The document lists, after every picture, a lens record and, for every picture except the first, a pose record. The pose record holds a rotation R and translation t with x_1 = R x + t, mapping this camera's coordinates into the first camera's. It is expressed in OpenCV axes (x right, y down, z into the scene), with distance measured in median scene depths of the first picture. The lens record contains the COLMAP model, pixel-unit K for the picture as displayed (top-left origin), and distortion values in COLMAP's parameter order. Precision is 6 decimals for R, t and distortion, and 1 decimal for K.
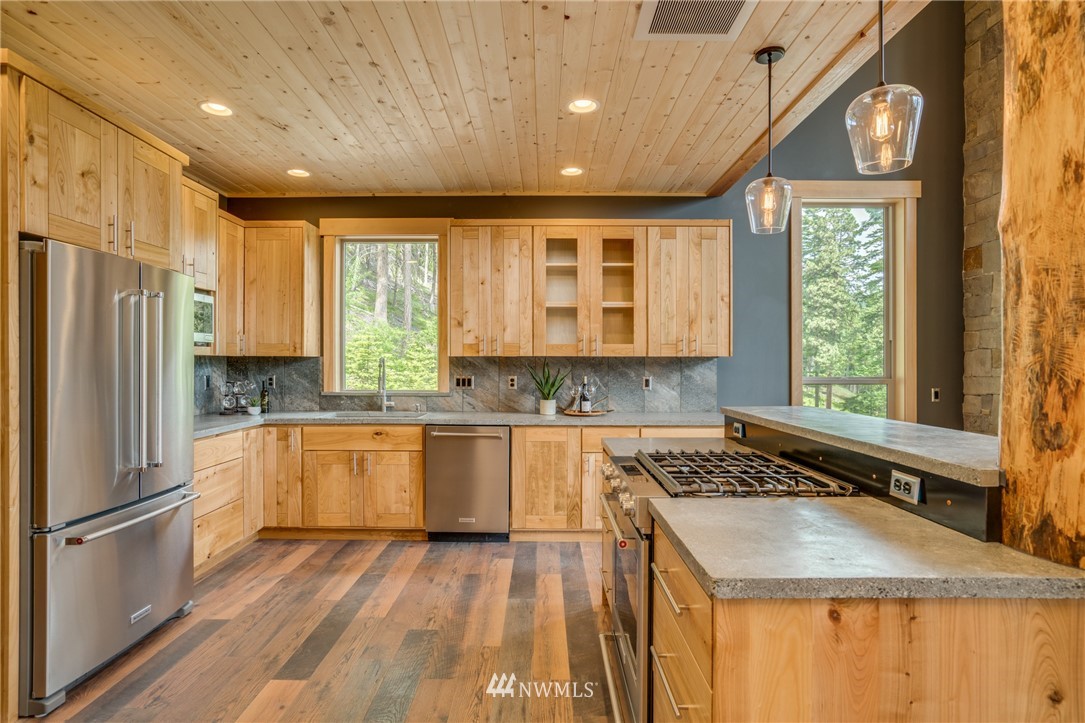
lens RADIAL K [[572.6, 0, 540.5], [0, 572.6, 357.6], [0, 0, 1]] dist [-0.025247, 0.015287]
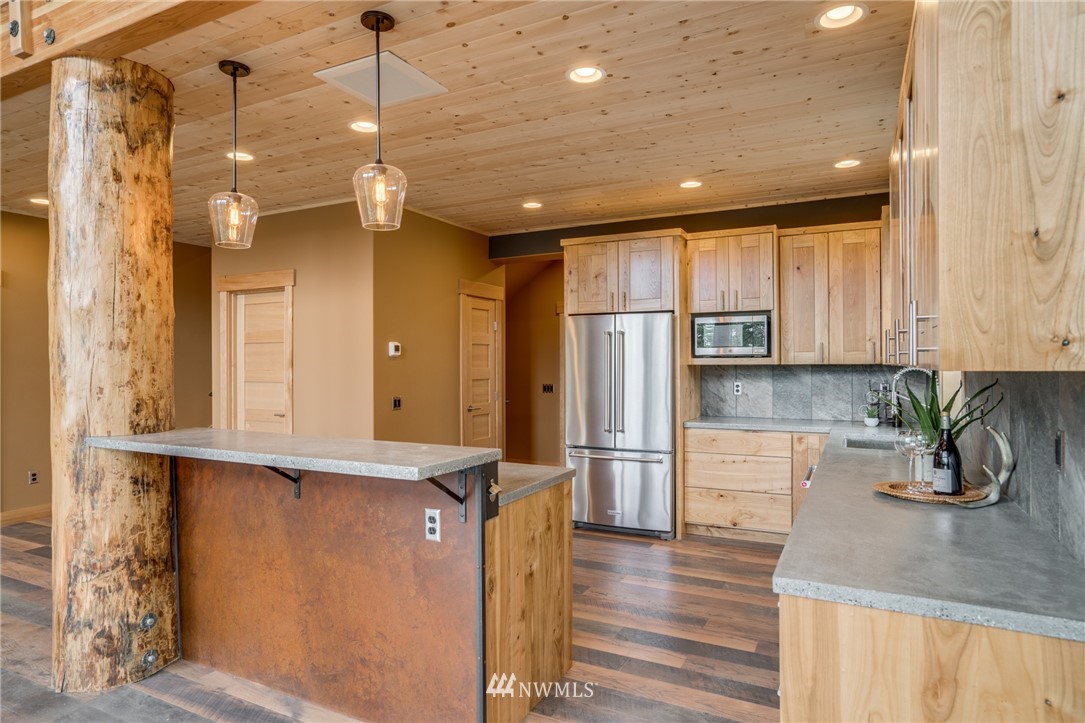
lens RADIAL K [[625.2, 0, 539.8], [0, 625.2, 364.7], [0, 0, 1]] dist [-0.009219, 0.008424]
pose [[-0.455178, 0.005078, -0.890386, 0.660085], [0.012565, 0.999921, -0.000721, -0.007860], [0.890312, -0.011516, -0.455205, 0.963515]]
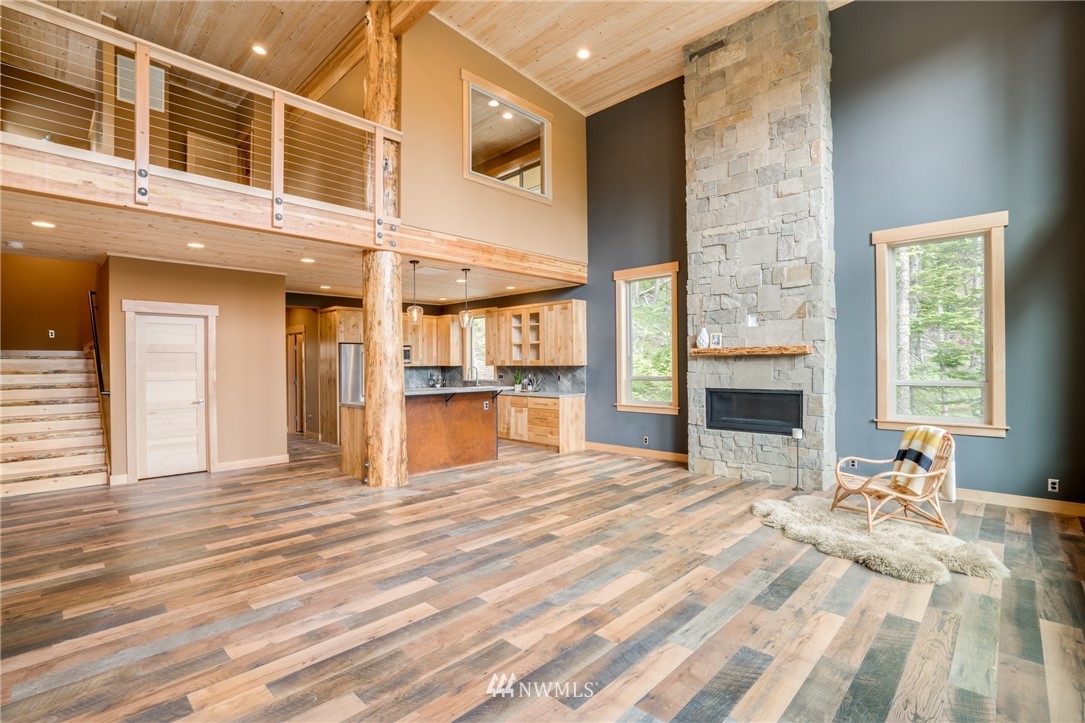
lens RADIAL K [[503.7, 0, 538.0], [0, 503.7, 364.6], [0, 0, 1]] dist [-0.049836, 0.015984]
pose [[0.719069, -0.004107, -0.694926, 1.505479], [0.014751, 0.999847, 0.009355, -0.024627], [0.694782, -0.016978, 0.719020, -0.403423]]
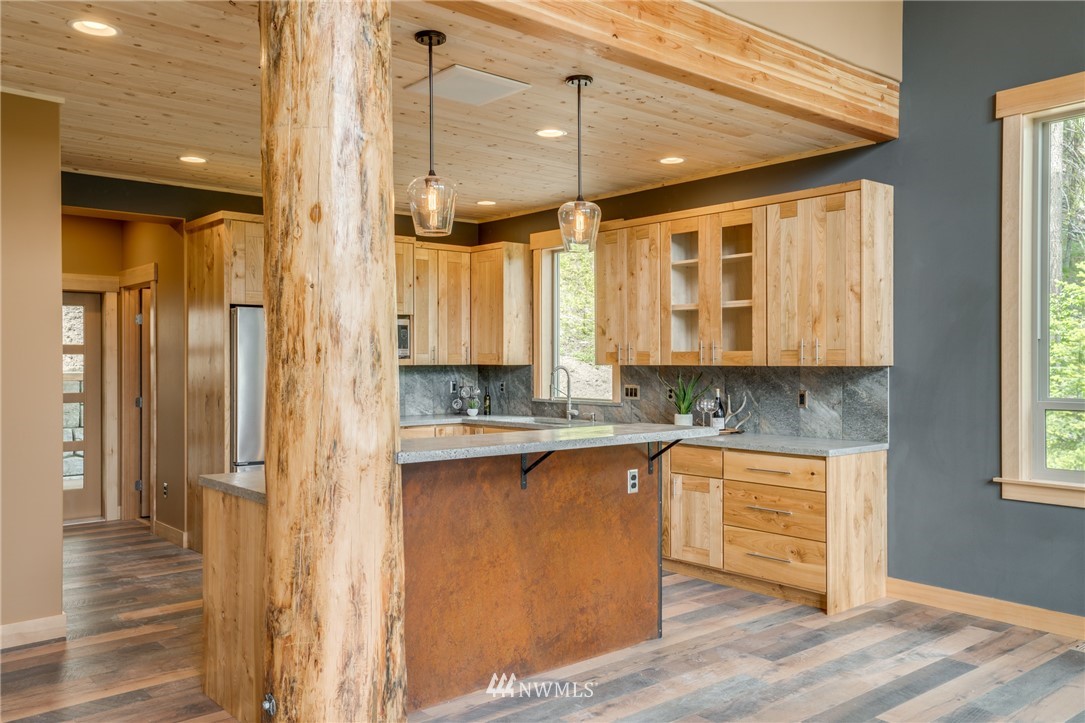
lens RADIAL K [[873.9, 0, 536.3], [0, 873.9, 365.8], [0, 0, 1]] dist [0.023548, 0.027349]
pose [[0.650051, 0.002292, -0.759887, 0.915108], [0.009445, 0.999894, 0.011095, -0.019046], [0.759832, -0.014390, 0.649961, -0.056505]]
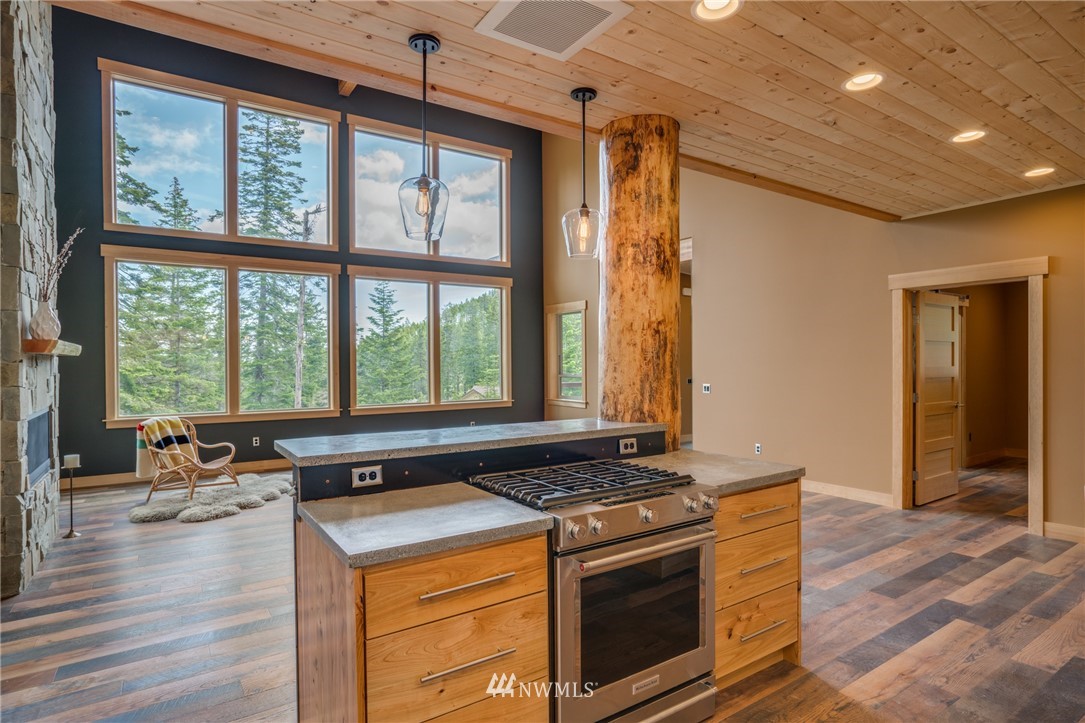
lens RADIAL K [[572.6, 0, 539.9], [0, 572.6, 371.1], [0, 0, 1]] dist [-0.025247, 0.015287]
pose [[-0.558738, -0.007930, 0.829306, -0.265626], [-0.001655, 0.999963, 0.008446, -0.011564], [-0.829342, 0.003347, -0.558731, 0.793067]]
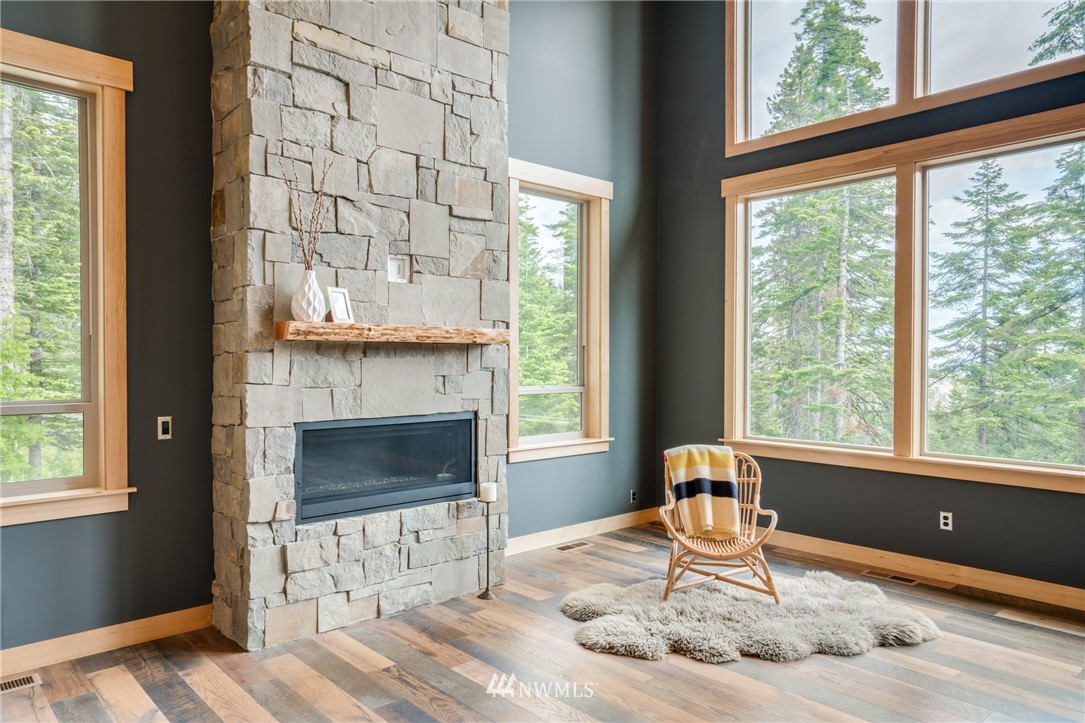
lens RADIAL K [[732.0, 0, 537.6], [0, 732.0, 363.9], [0, 0, 1]] dist [0.010720, 0.010617]
pose [[0.738599, -0.003854, 0.674134, 0.494594], [-0.008848, 0.999842, 0.015410, -0.019090], [-0.674087, -0.017346, 0.738448, 0.162588]]
